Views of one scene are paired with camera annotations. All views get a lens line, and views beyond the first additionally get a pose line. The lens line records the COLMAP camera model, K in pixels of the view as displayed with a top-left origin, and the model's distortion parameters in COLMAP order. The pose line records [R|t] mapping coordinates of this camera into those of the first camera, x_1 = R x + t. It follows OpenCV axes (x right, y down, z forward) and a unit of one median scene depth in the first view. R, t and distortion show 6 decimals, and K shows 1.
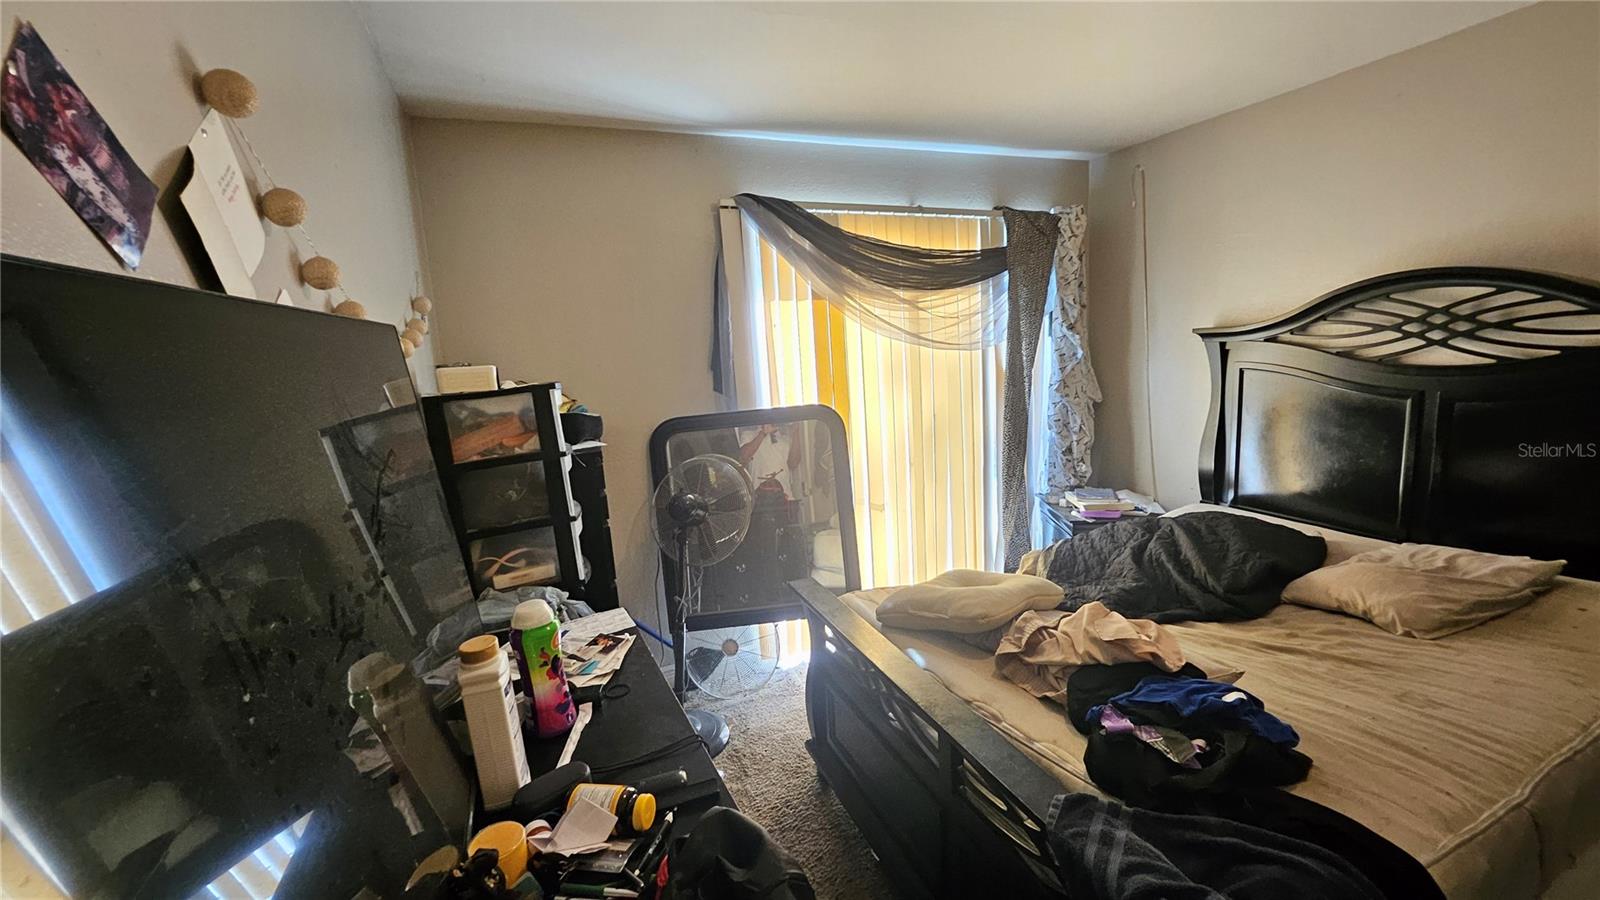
lens RADIAL K [[635.9, 0, 796.2], [0, 635.9, 438.3], [0, 0, 1]] dist [-0.007134, 0.000463]
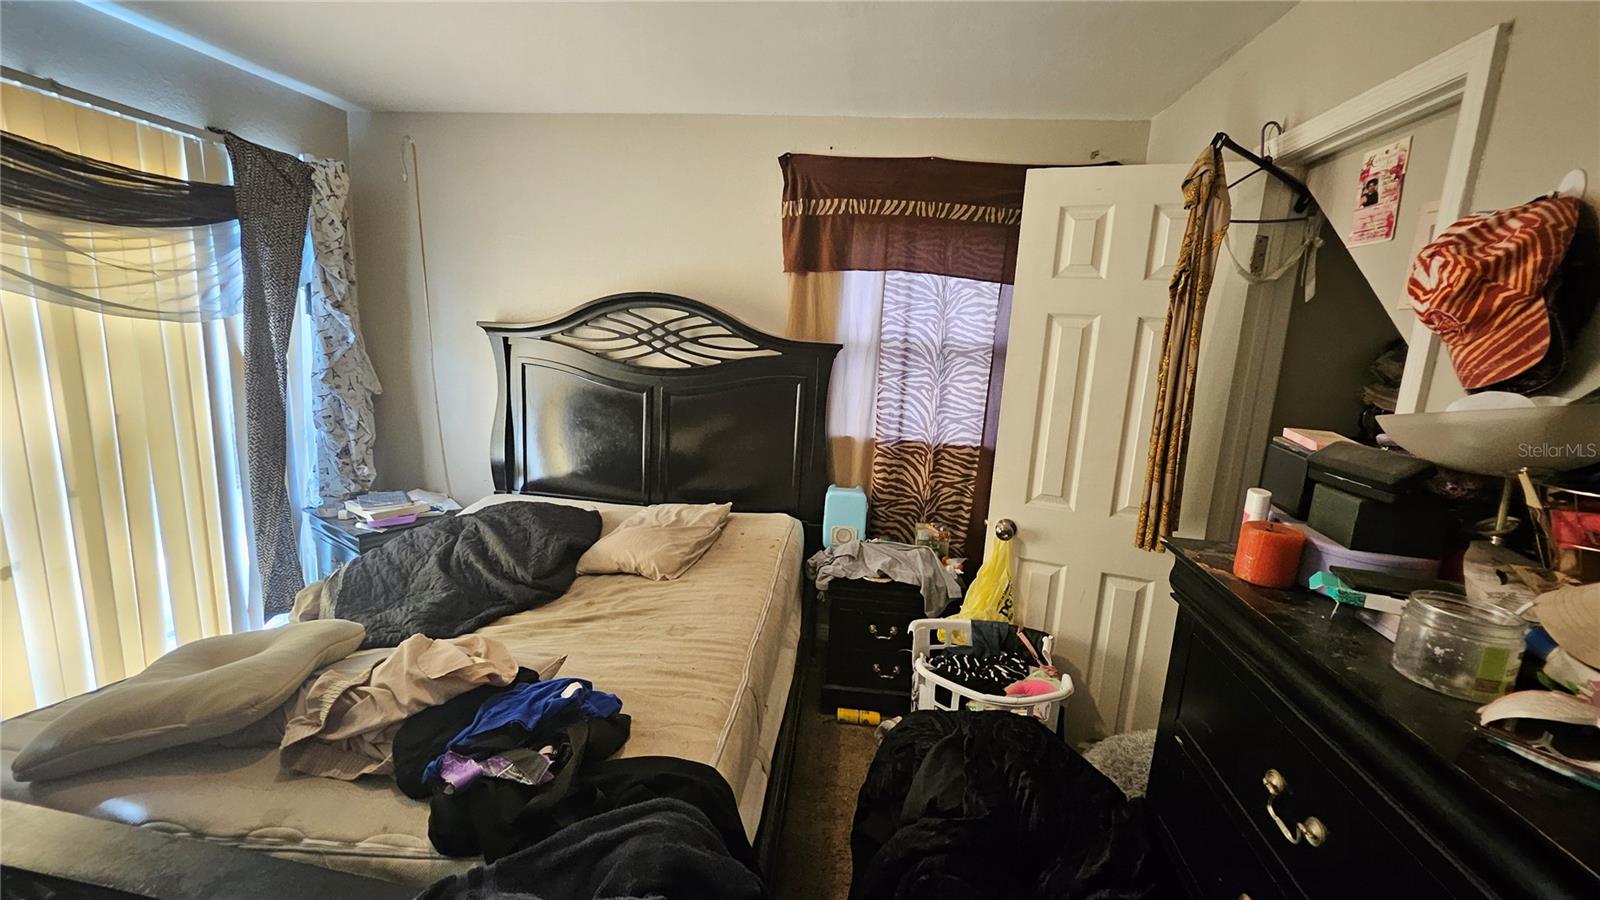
lens RADIAL K [[635.9, 0, 796.2], [0, 635.9, 438.3], [0, 0, 1]] dist [-0.007134, 0.000463]
pose [[0.502105, -0.062536, 0.862543, 0.006468], [0.045486, 0.997911, 0.045872, -0.015046], [-0.863610, 0.016201, 0.503900, 0.083057]]
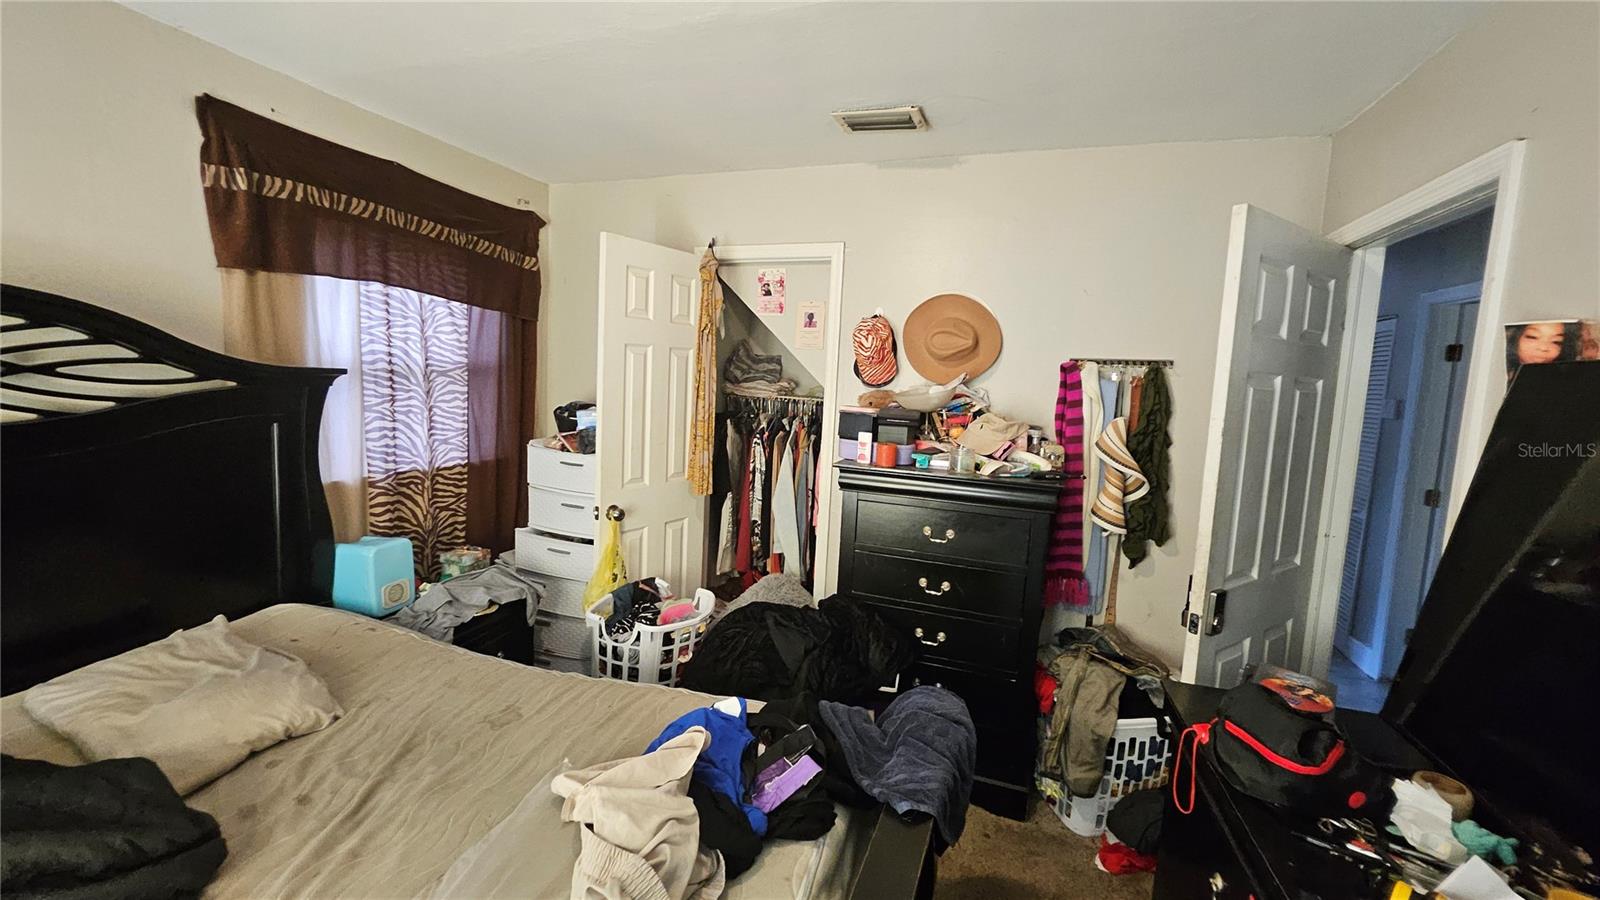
lens RADIAL K [[635.9, 0, 796.2], [0, 635.9, 438.3], [0, 0, 1]] dist [-0.007134, 0.000463]
pose [[-0.744581, -0.039178, 0.666381, -0.065027], [0.100179, 0.980412, 0.169575, -0.116571], [-0.659972, 0.193020, -0.726072, 0.829617]]
